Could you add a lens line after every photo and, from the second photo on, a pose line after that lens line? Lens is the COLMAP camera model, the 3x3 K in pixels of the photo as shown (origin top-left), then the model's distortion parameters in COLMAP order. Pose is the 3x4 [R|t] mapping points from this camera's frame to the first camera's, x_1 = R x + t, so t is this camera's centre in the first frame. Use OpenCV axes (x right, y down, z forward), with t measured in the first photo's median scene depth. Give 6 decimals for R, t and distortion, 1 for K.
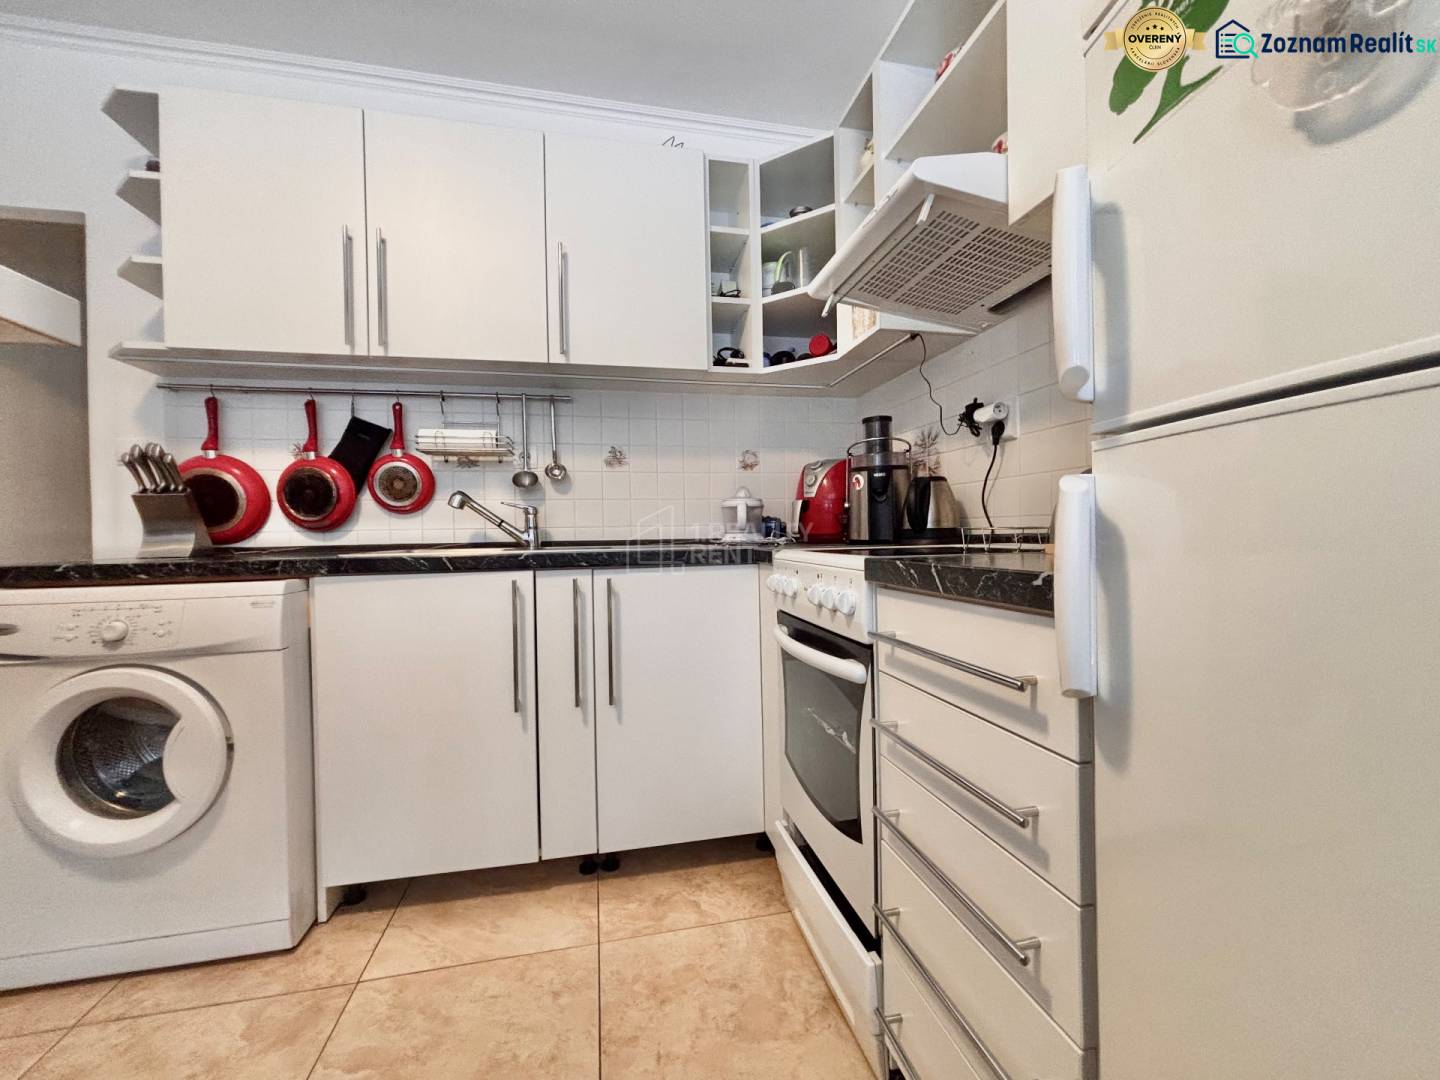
lens RADIAL K [[576.4, 0, 720.0], [0, 576.4, 540.0], [0, 0, 1]] dist [-0.000474, -0.001208]
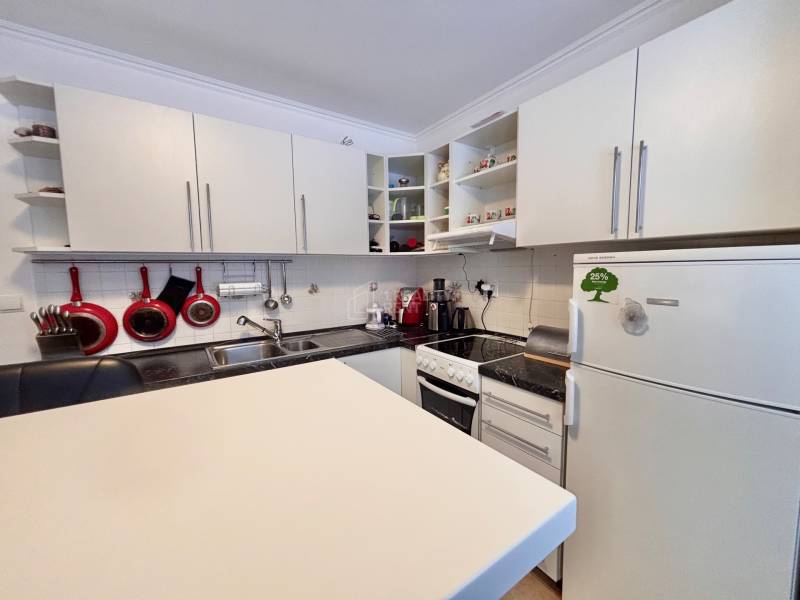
lens RADIAL K [[320.2, 0, 400.0], [0, 320.2, 300.0], [0, 0, 1]] dist [-0.000474, -0.001208]
pose [[0.925056, -0.032444, 0.378444, -0.374442], [0.000455, 0.996439, 0.084314, -0.228493], [-0.379831, -0.077823, 0.921776, -0.170900]]
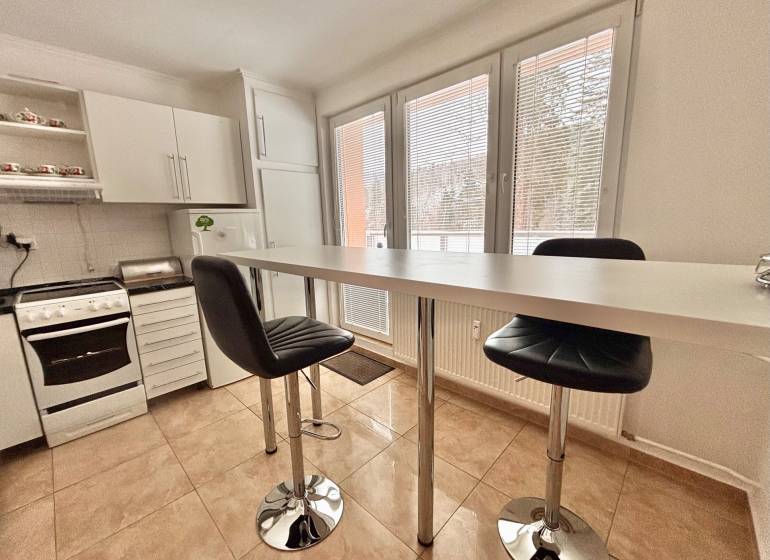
lens RADIAL K [[321.0, 0, 371.4], [0, 321.0, 278.8], [0, 0, 1]] dist [-0.001281, -0.000256]
pose [[-0.545996, -0.111131, 0.830384, -1.286007], [0.052351, 0.984700, 0.166206, -0.166030], [-0.836150, 0.134219, -0.531825, 0.389610]]
